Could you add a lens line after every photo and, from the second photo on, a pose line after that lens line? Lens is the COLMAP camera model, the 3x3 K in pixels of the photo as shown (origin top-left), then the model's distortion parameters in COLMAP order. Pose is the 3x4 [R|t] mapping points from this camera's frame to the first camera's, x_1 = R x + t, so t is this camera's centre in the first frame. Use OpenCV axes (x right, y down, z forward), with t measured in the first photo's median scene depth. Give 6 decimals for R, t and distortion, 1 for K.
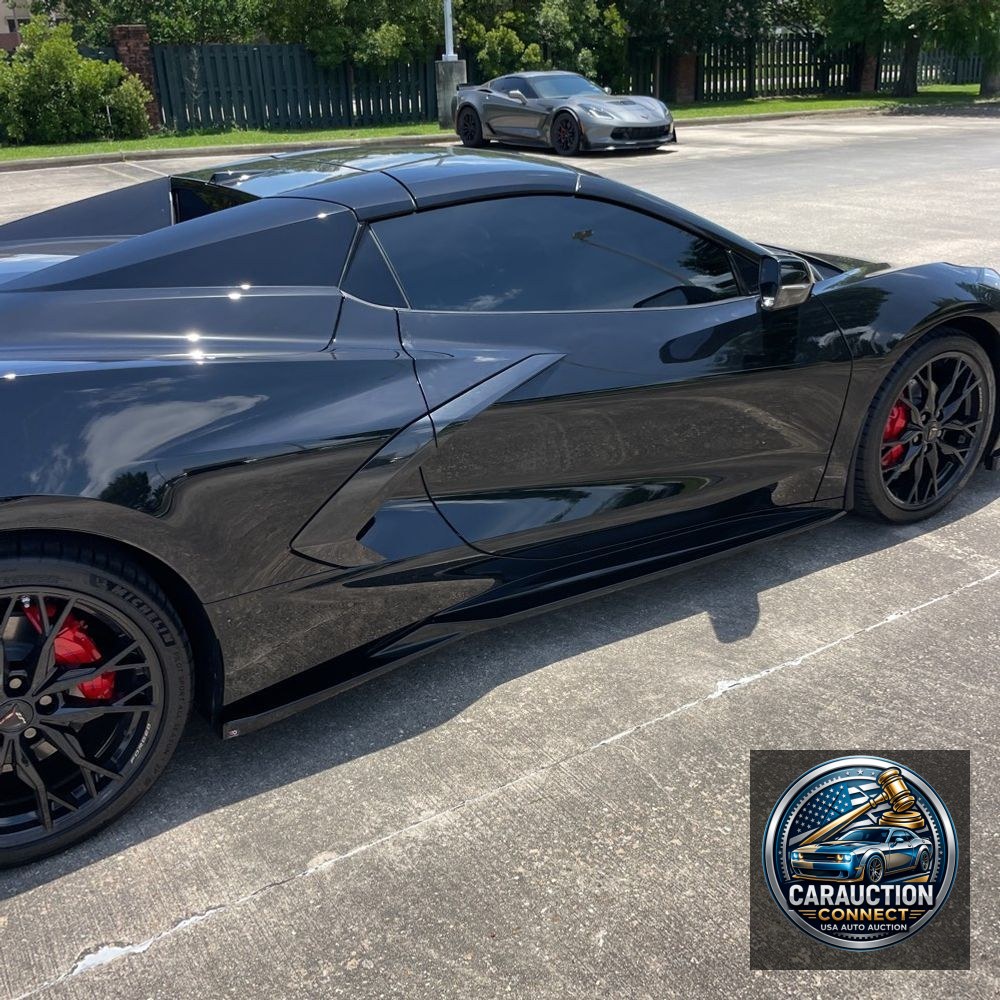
lens RADIAL K [[1028.6, 0, 500.0], [0, 1028.6, 500.0], [0, 0, 1]] dist [0.071661, -0.097331]
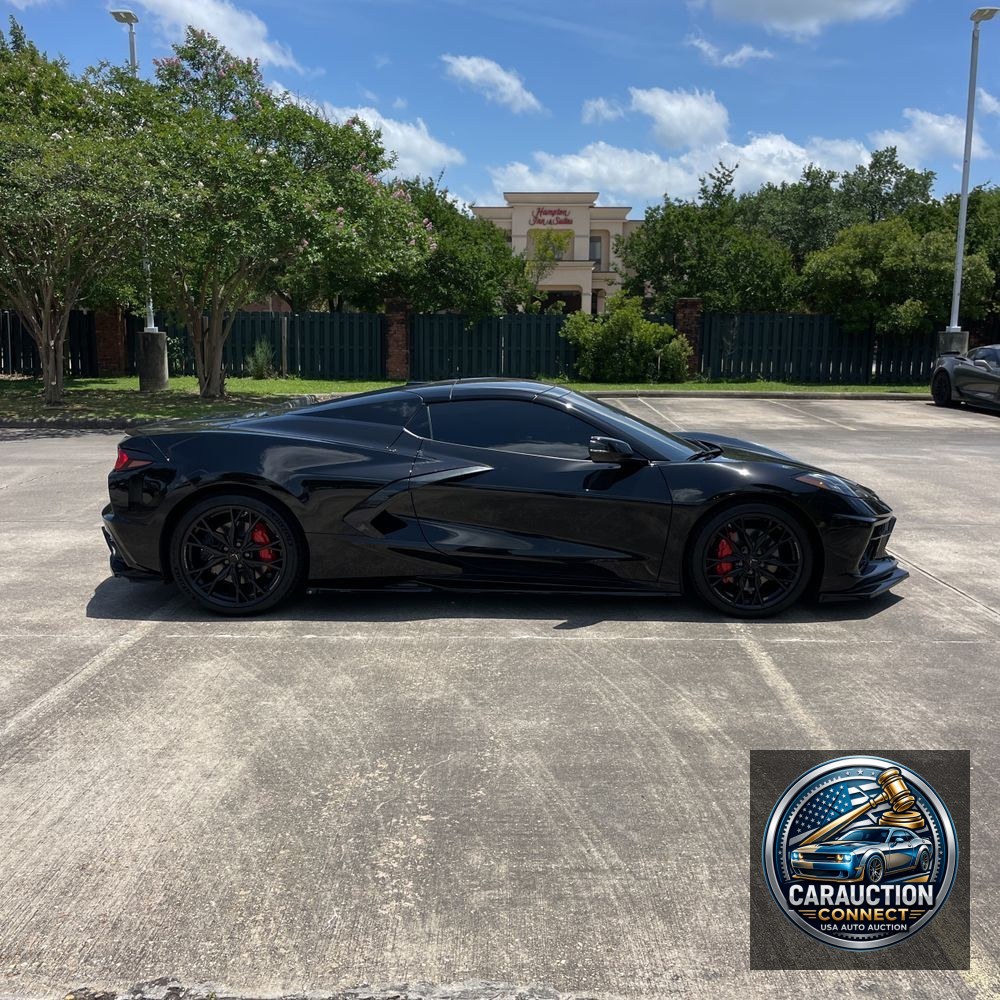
lens RADIAL K [[1041.8, 0, 495.2], [0, 1041.8, 477.8], [0, 0, 1]] dist [0.100247, -0.173585]
pose [[0.834645, 0.112584, -0.539159, 0.166933], [-0.242944, 0.953768, -0.176929, 0.035210], [0.494313, 0.278659, 0.823410, -0.106207]]
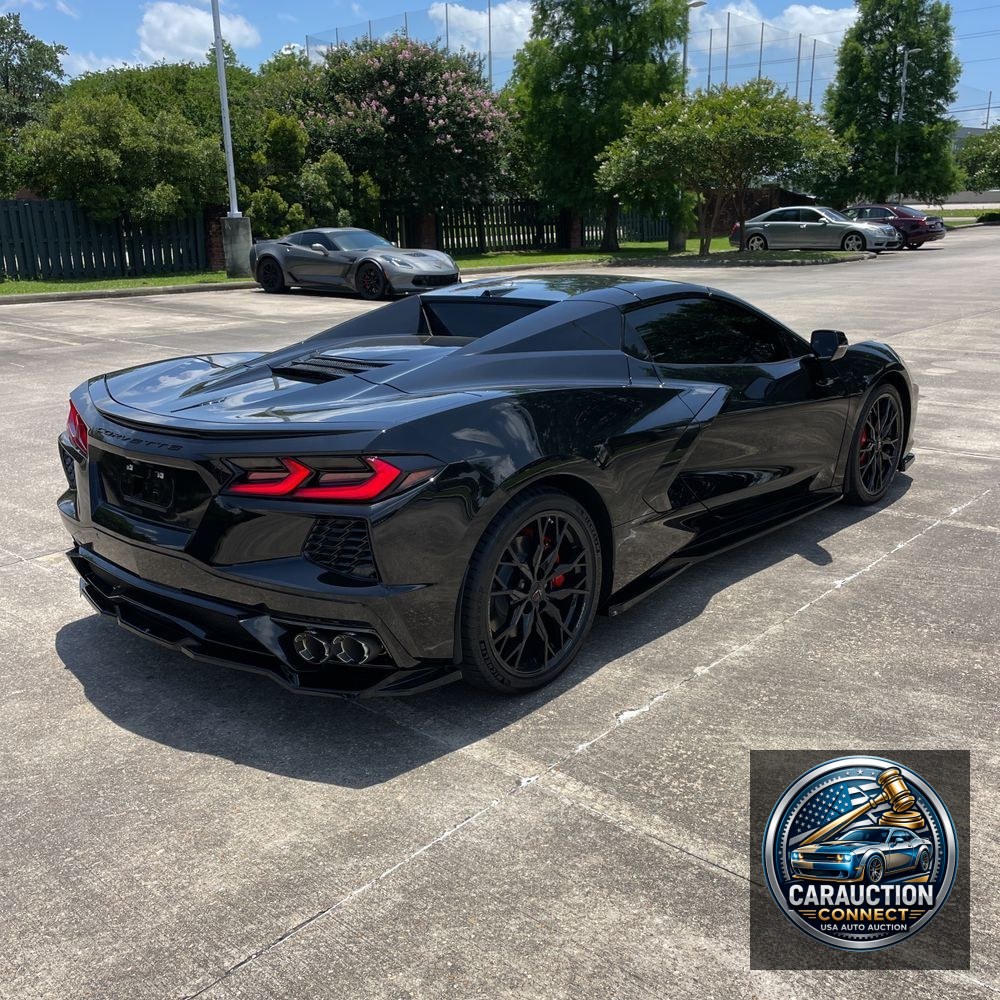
lens RADIAL K [[1041.8, 0, 495.2], [0, 1041.8, 477.8], [0, 0, 1]] dist [0.100247, -0.173585]
pose [[0.960416, -0.058545, 0.272350, -0.103369], [0.100706, 0.984514, -0.143495, 0.027428], [-0.259731, 0.165242, 0.951438, -0.065692]]
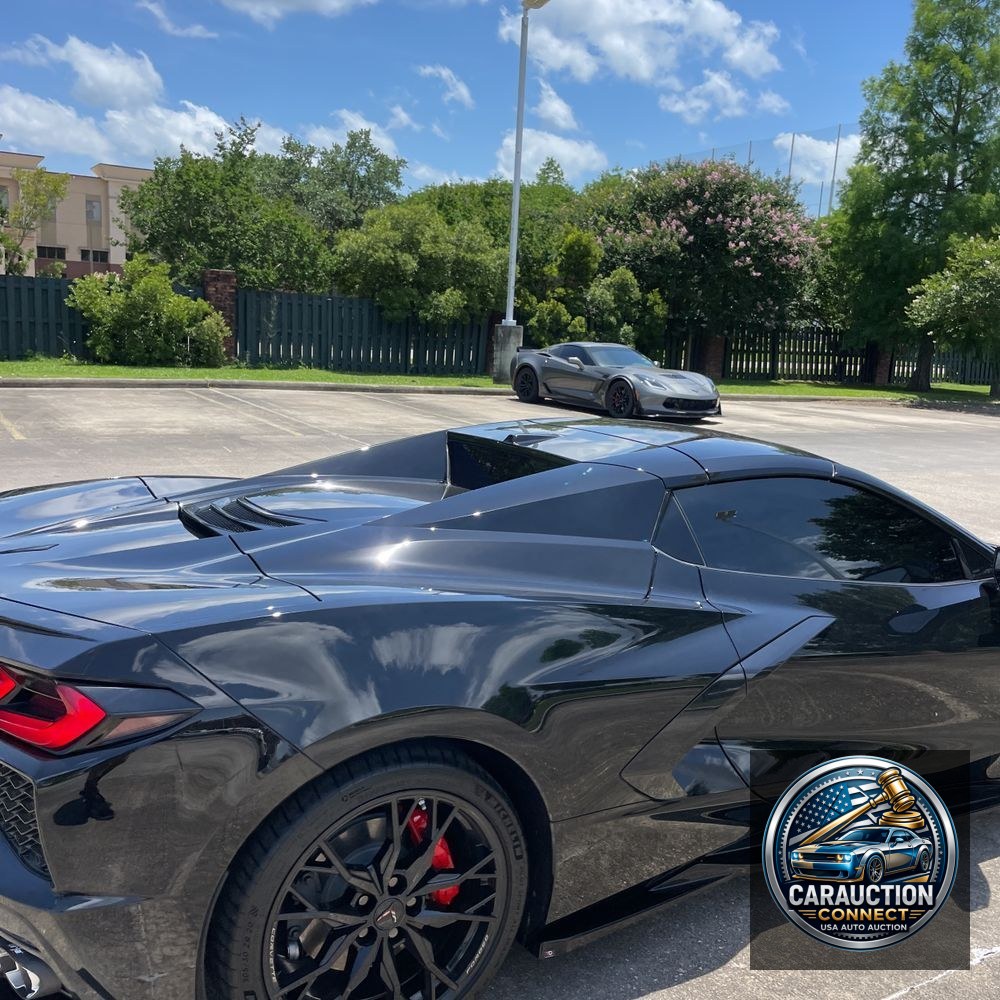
lens RADIAL K [[1028.0, 0, 485.0], [0, 1028.0, 503.5], [0, 0, 1]] dist [0.093291, -0.160813]
pose [[0.995922, 0.088983, -0.014898, -0.040889], [-0.090062, 0.970691, -0.222820, 0.002731], [-0.005366, 0.223253, 0.974746, -0.015037]]
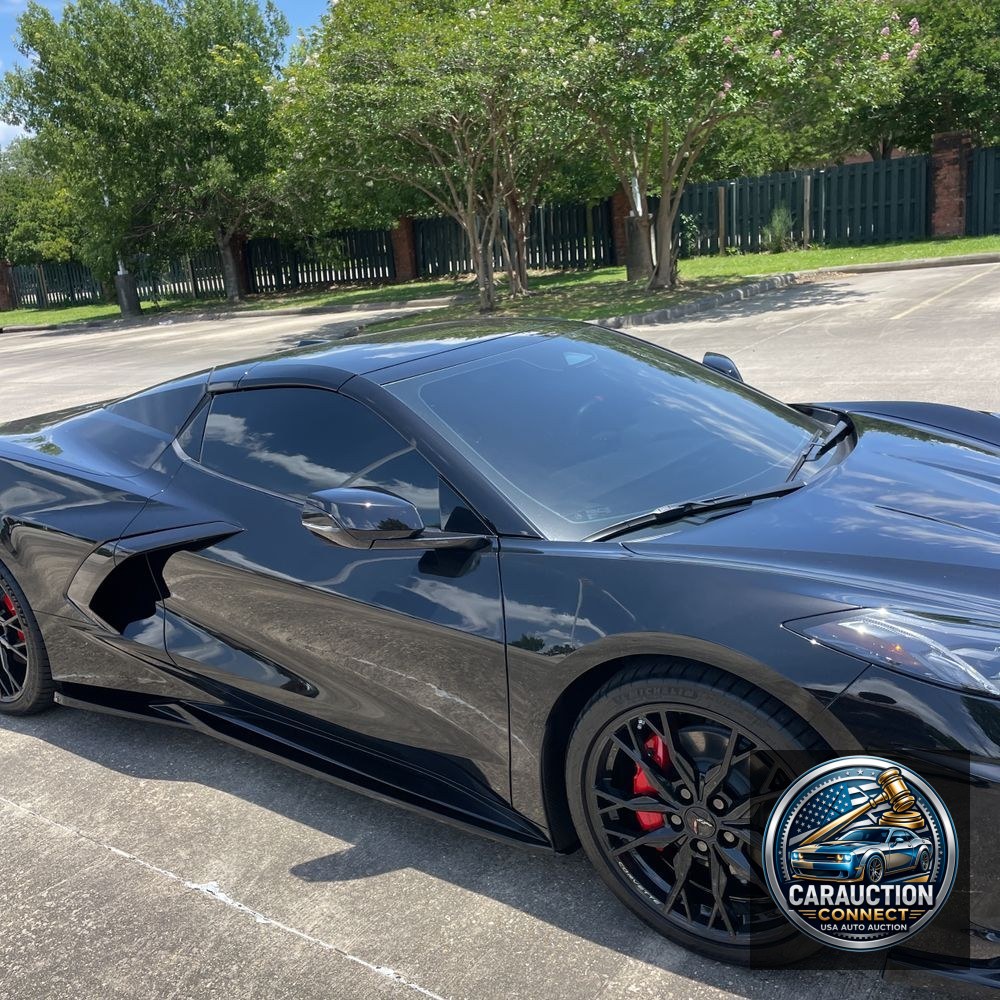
lens RADIAL K [[1018.2, 0, 471.9], [0, 1018.2, 500.9], [0, 0, 1]] dist [0.052275, -0.069091]
pose [[0.364728, 0.231374, -0.901909, 0.152952], [-0.269791, 0.953342, 0.135467, -0.051849], [0.891171, 0.193918, 0.410133, 0.102200]]
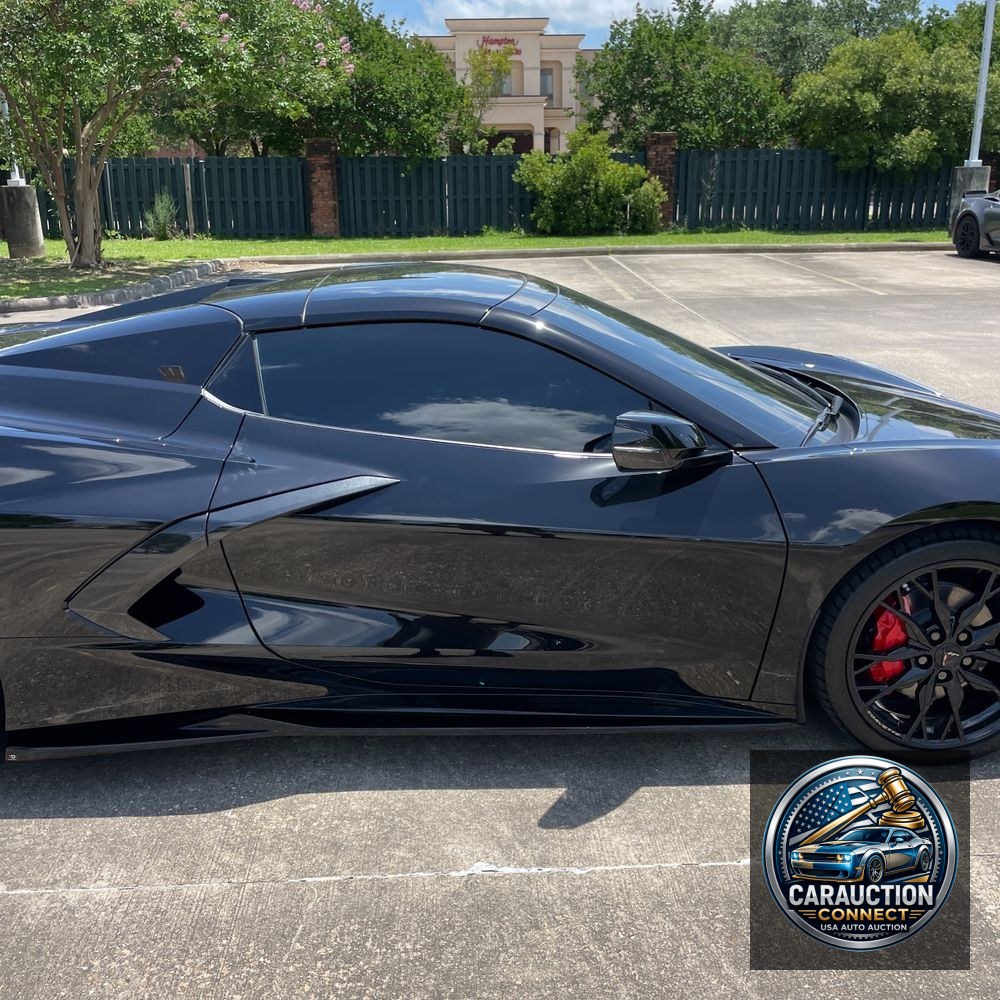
lens RADIAL K [[1040.4, 0, 507.2], [0, 1040.4, 486.4], [0, 0, 1]] dist [0.064567, -0.087653]
pose [[0.865944, 0.161504, -0.473347, 0.084217], [-0.207073, 0.977272, -0.045379, -0.014894], [0.455260, 0.137313, 0.879707, 0.022126]]
